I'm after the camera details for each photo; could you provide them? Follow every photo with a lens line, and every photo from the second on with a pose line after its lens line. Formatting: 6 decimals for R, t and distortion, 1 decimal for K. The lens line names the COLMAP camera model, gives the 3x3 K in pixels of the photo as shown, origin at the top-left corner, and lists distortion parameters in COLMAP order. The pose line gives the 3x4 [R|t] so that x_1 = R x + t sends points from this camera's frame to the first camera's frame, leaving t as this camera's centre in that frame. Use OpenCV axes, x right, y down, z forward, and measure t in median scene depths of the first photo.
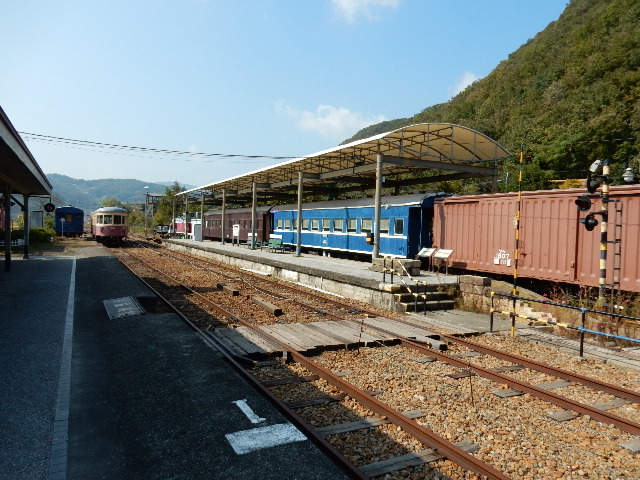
lens RADIAL K [[473.0, 0, 318.9], [0, 473.0, 239.4], [0, 0, 1]] dist [-0.018875, 0.025105]
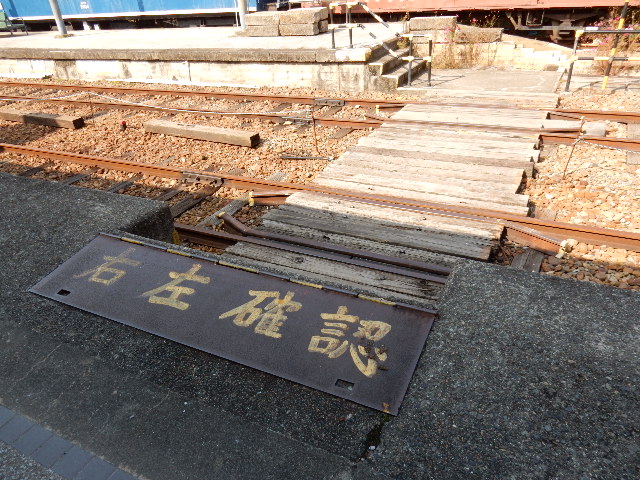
lens RADIAL K [[473.0, 0, 320.9], [0, 473.0, 237.9], [0, 0, 1]] dist [-0.018875, 0.025105]
pose [[0.805344, -0.375155, 0.458999, -0.260331], [0.114612, 0.858206, 0.500346, -0.014487], [-0.581624, -0.350344, 0.734148, 0.402430]]
